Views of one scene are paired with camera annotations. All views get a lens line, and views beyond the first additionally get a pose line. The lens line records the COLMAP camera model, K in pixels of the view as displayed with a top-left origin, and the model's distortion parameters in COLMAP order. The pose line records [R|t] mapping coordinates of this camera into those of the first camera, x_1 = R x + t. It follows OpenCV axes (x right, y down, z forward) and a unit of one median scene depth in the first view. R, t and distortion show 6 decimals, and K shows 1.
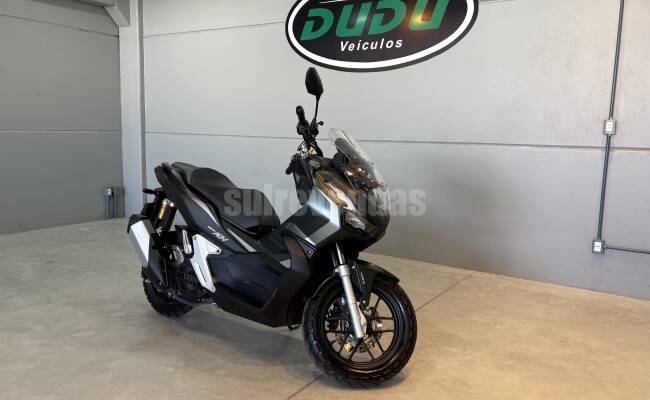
lens RADIAL K [[532.2, 0, 319.3], [0, 532.2, 201.2], [0, 0, 1]] dist [0.028316, 0.005591]
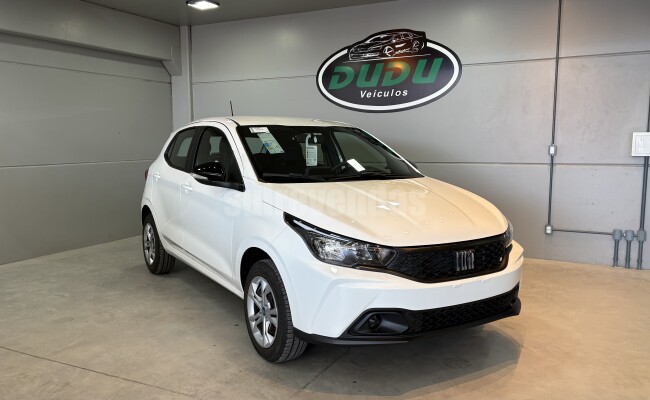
lens RADIAL K [[529.1, 0, 322.1], [0, 529.1, 203.5], [0, 0, 1]] dist [0.037222, -0.008713]
pose [[0.995113, -0.037262, 0.091447, -0.224281], [0.039139, 0.999057, -0.018815, 0.013119], [-0.090660, 0.022302, 0.995632, -0.390337]]
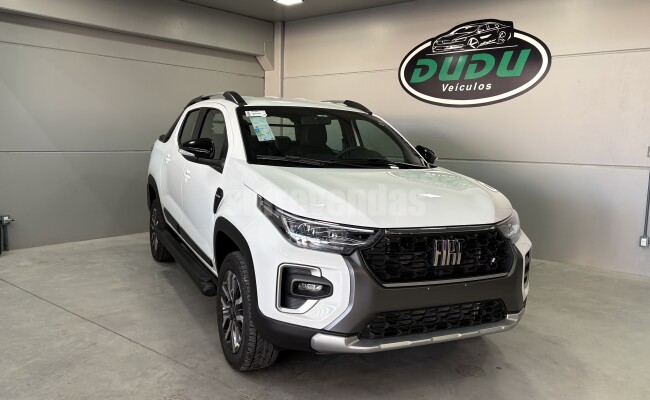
lens RADIAL K [[534.0, 0, 325.7], [0, 534.0, 198.3], [0, 0, 1]] dist [0.027007, -0.002287]
pose [[0.990876, 0.016161, -0.133804, -0.073913], [-0.020193, 0.999380, -0.028833, 0.028441], [0.133255, 0.031272, 0.990588, -0.386556]]
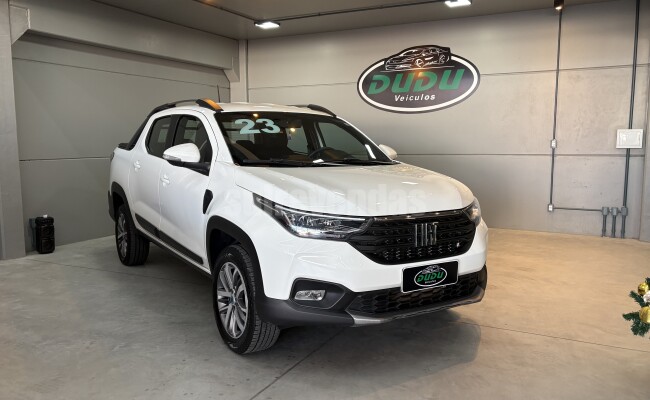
lens RADIAL K [[529.1, 0, 322.1], [0, 529.1, 203.5], [0, 0, 1]] dist [0.037222, -0.008713]
pose [[0.995074, -0.035571, 0.092529, -0.405762], [0.037493, 0.999114, -0.019122, 0.068697], [-0.091767, 0.022497, 0.995526, -0.706684]]
